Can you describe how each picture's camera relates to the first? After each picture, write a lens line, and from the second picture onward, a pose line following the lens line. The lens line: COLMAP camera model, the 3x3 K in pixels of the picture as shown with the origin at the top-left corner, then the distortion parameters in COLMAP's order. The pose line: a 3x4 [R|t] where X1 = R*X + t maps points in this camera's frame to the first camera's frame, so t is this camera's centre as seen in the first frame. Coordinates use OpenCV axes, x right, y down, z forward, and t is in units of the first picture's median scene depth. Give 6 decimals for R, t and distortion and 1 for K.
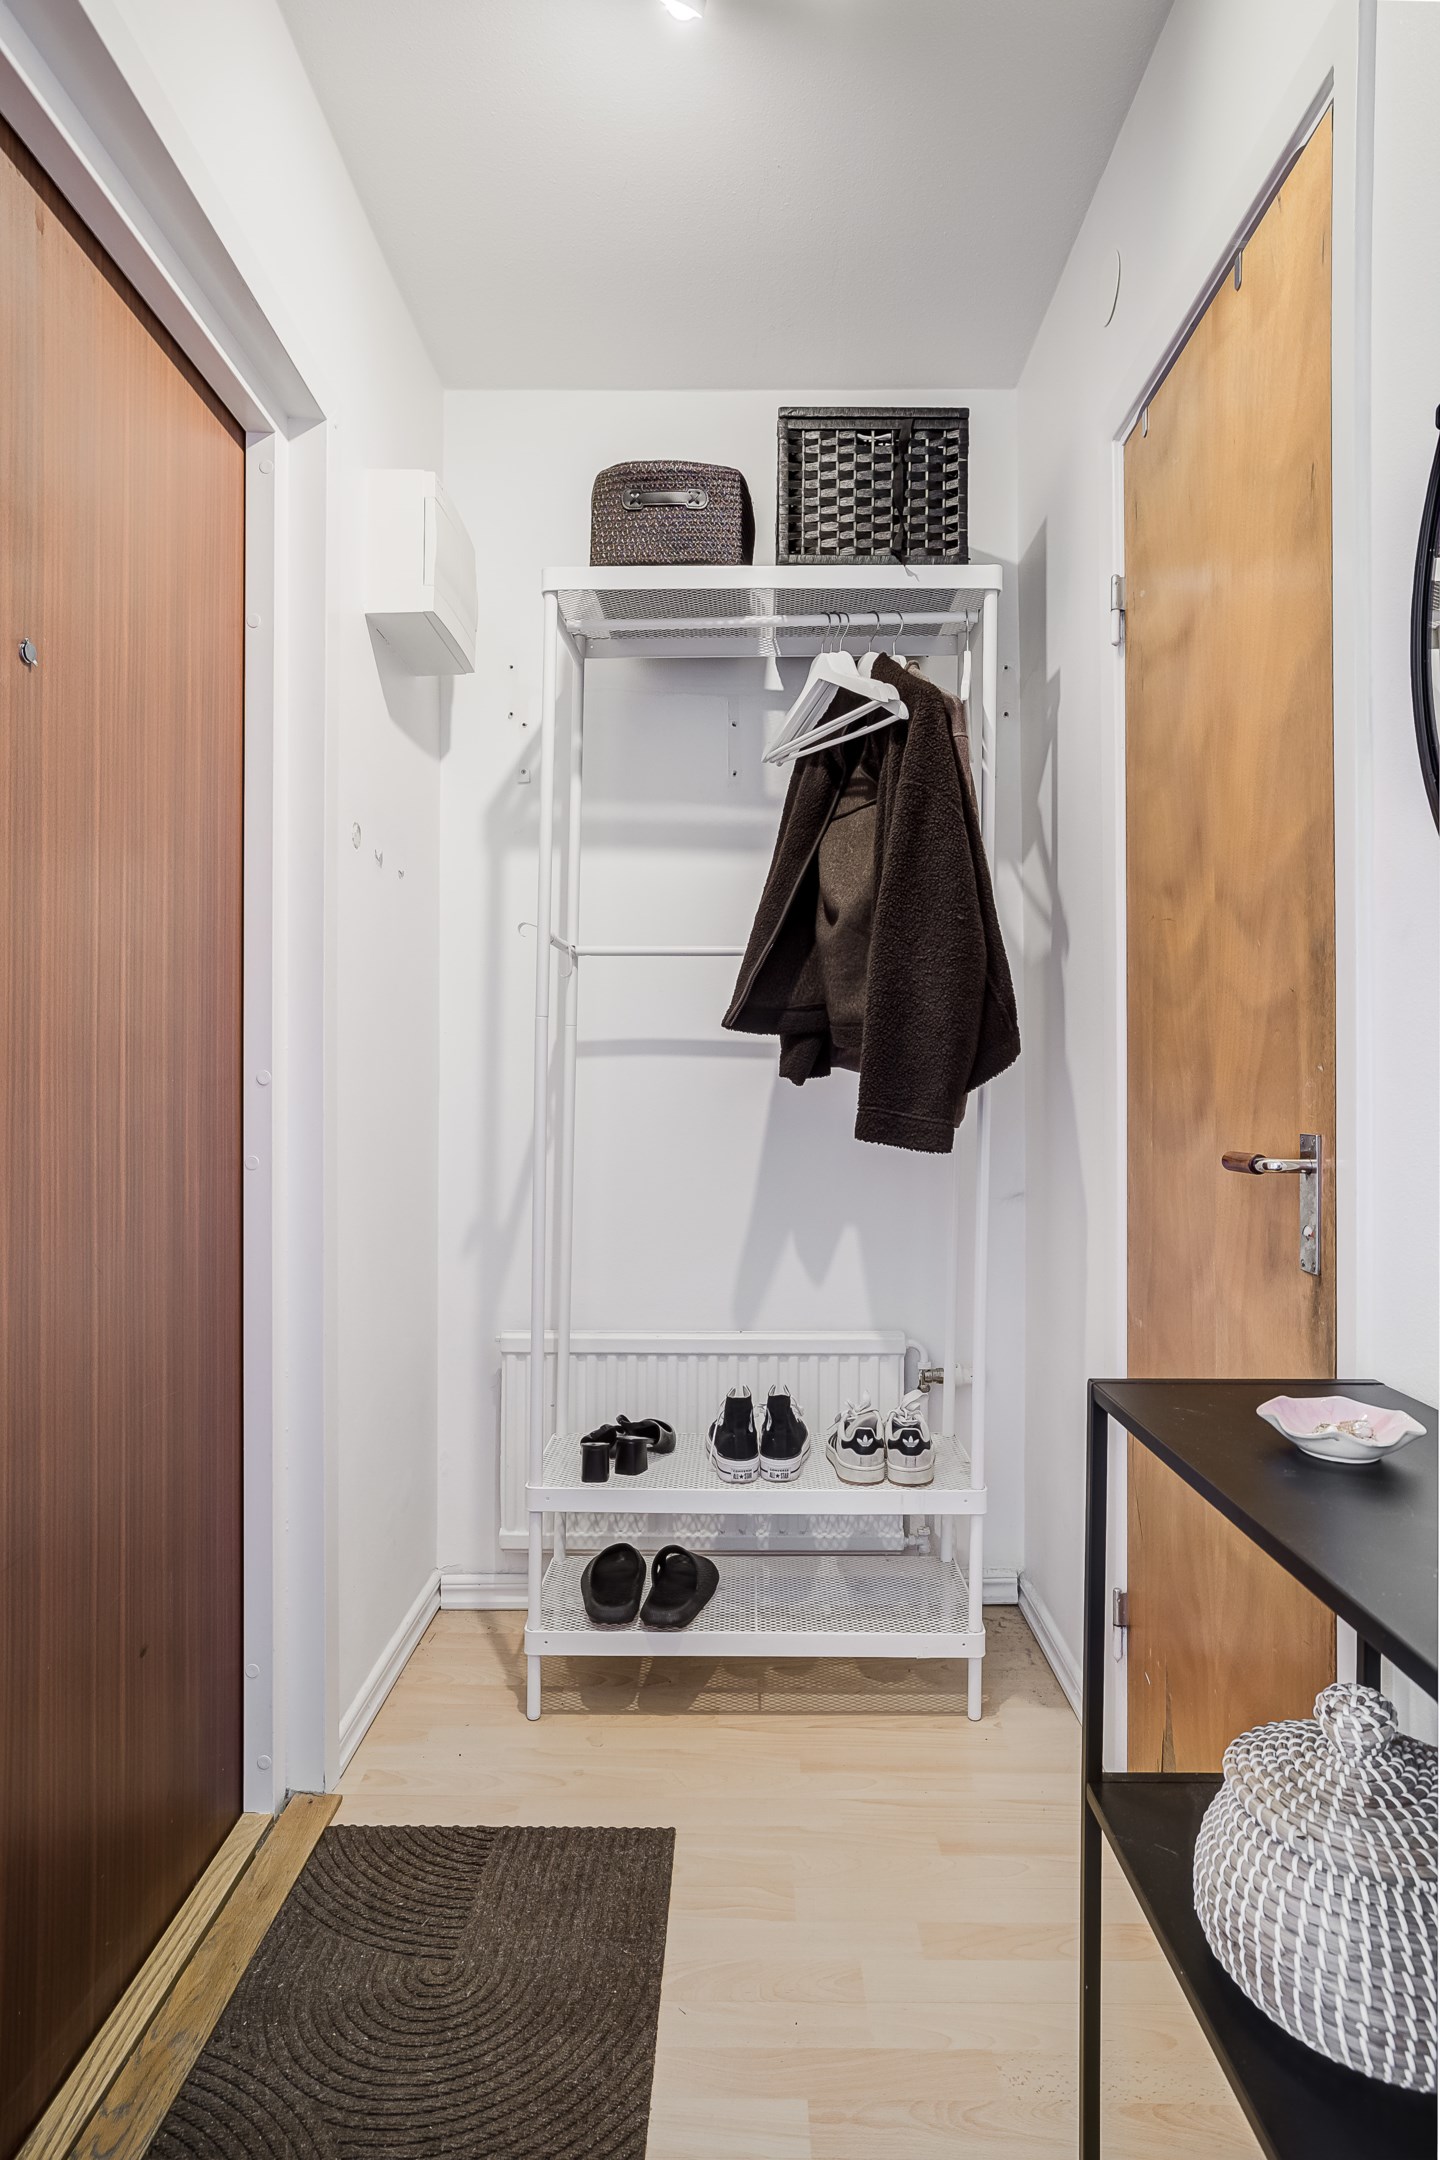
lens RADIAL K [[1173.9, 0, 720.0], [0, 1173.9, 1080.0], [0, 0, 1]] dist [-0.004057, -0.001305]
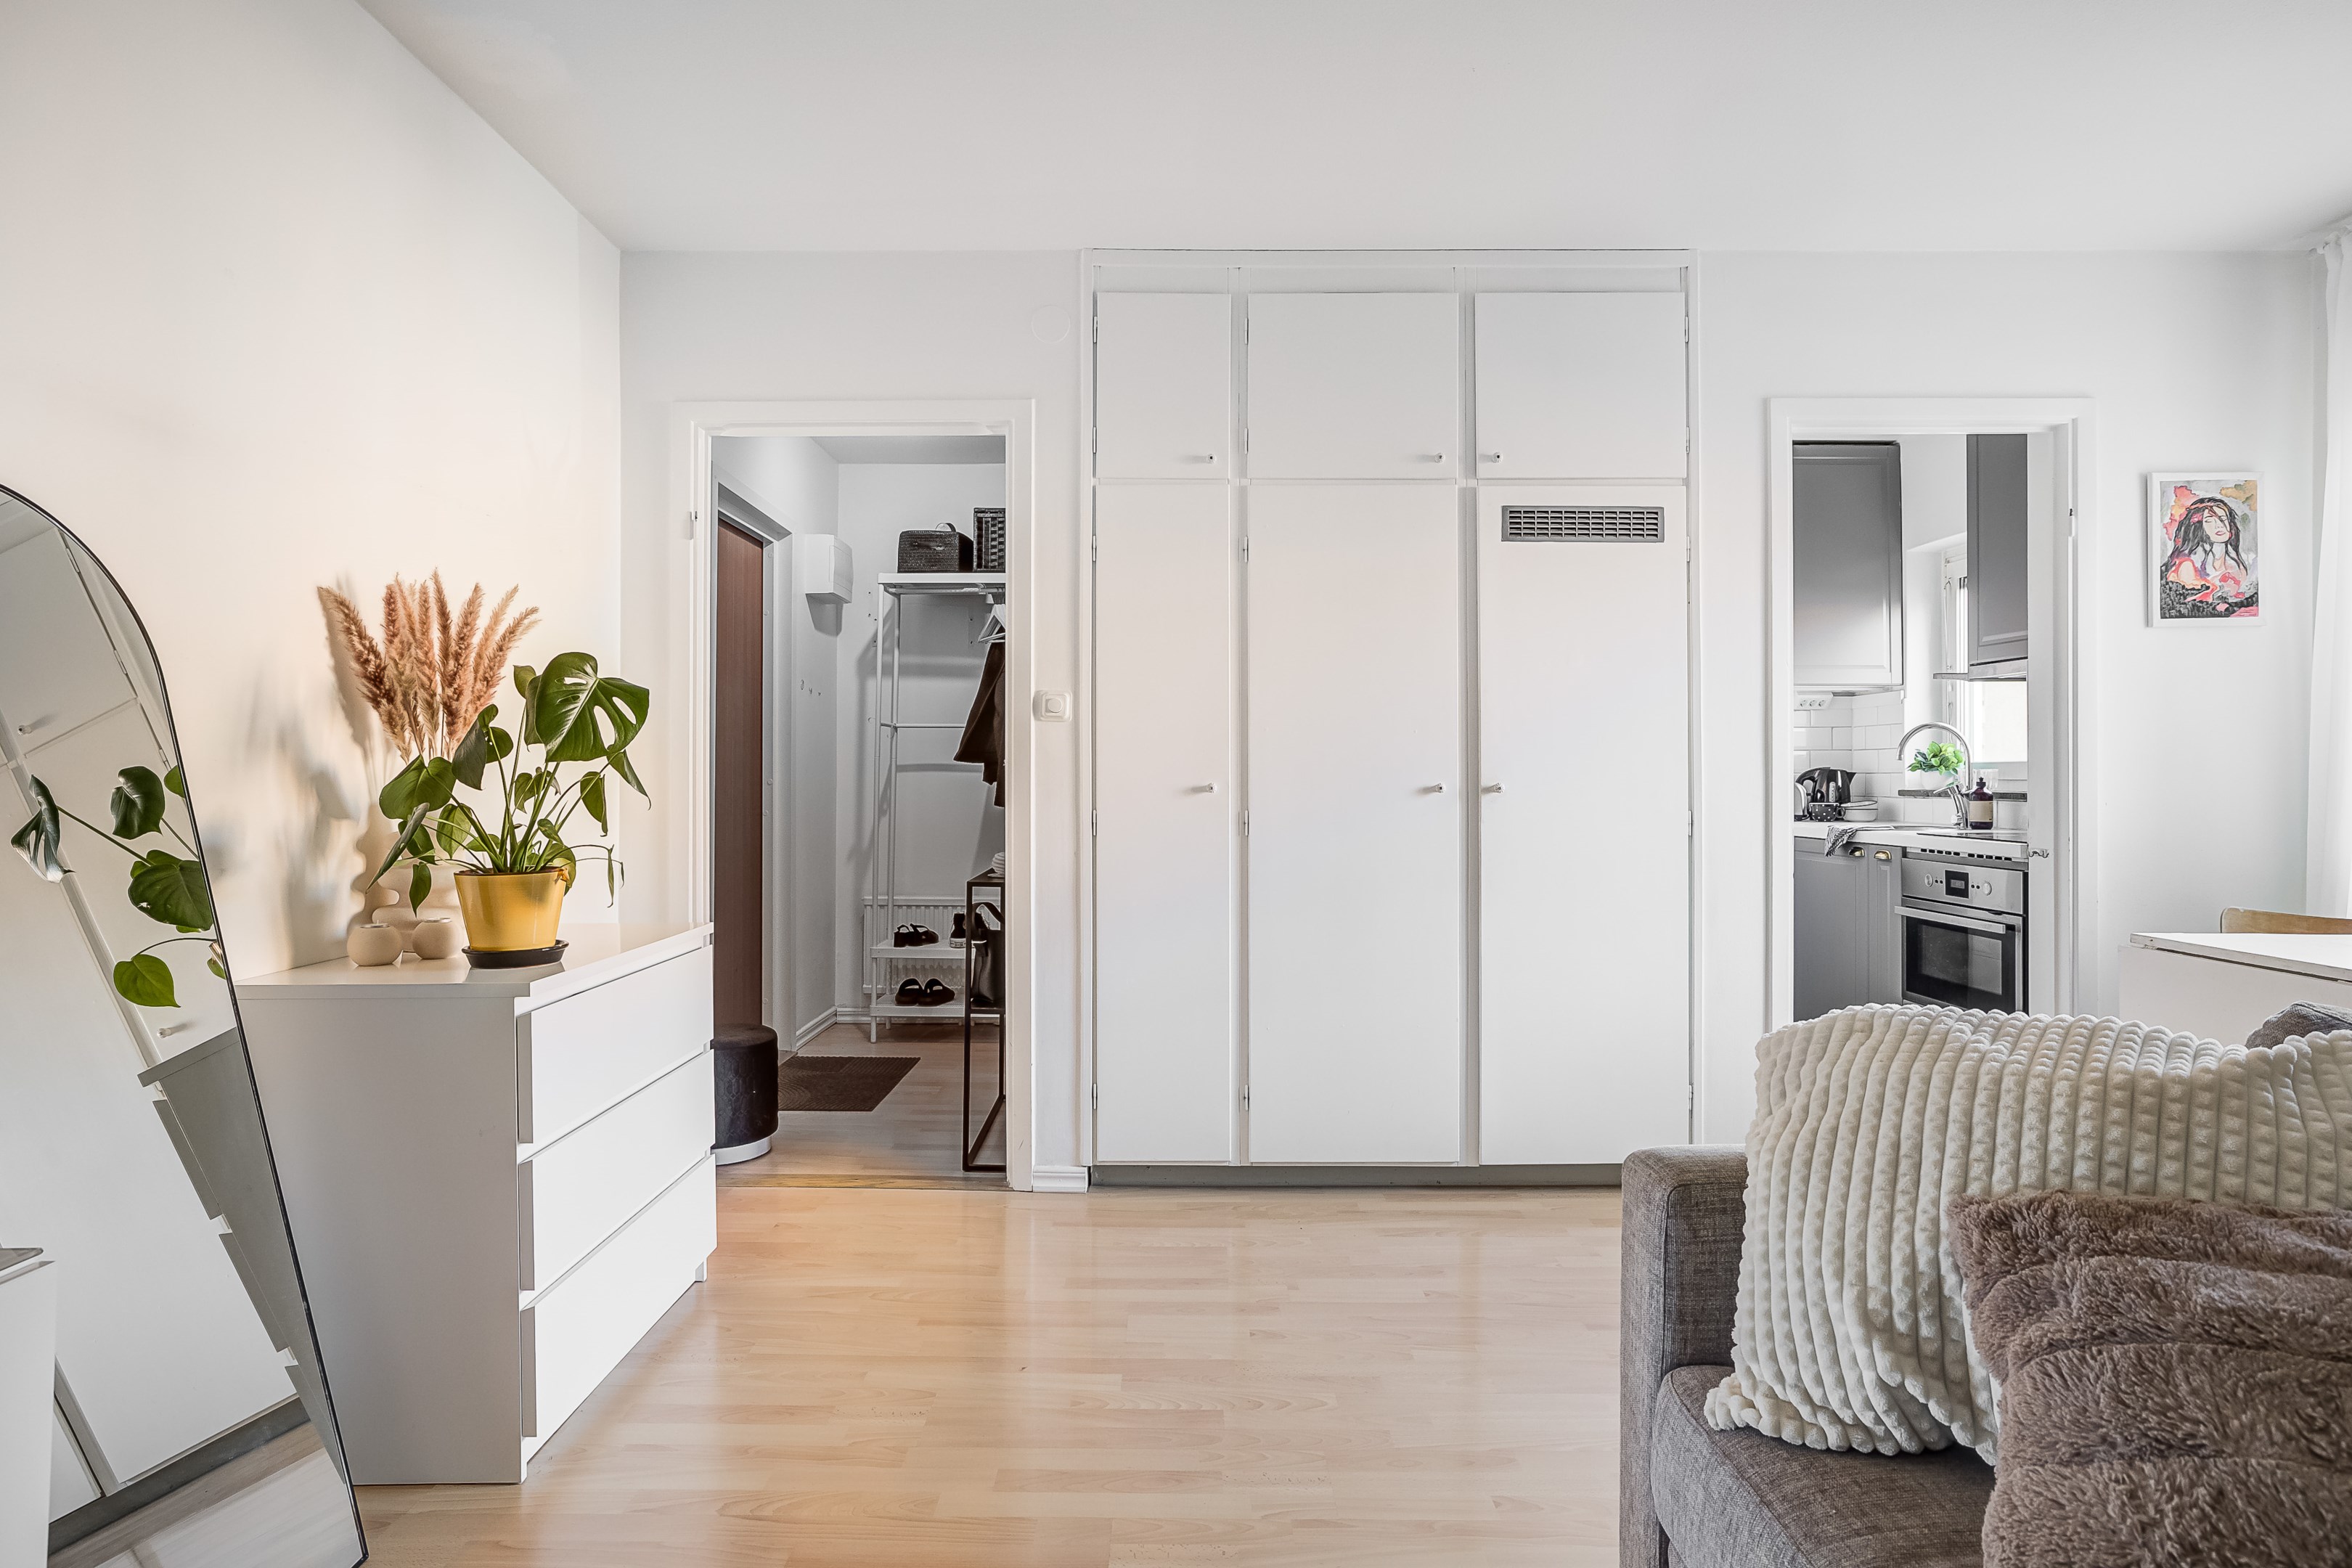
lens RADIAL K [[1278.2, 0, 1164.8], [0, 1278.2, 780.5], [0, 0, 1]] dist [-0.004057, -0.001305]
pose [[0.999937, 0.000319, 0.011195, 0.406121], [-0.000324, 1.000000, 0.000406, -0.004761], [-0.011195, -0.000409, 0.999937, -1.626395]]
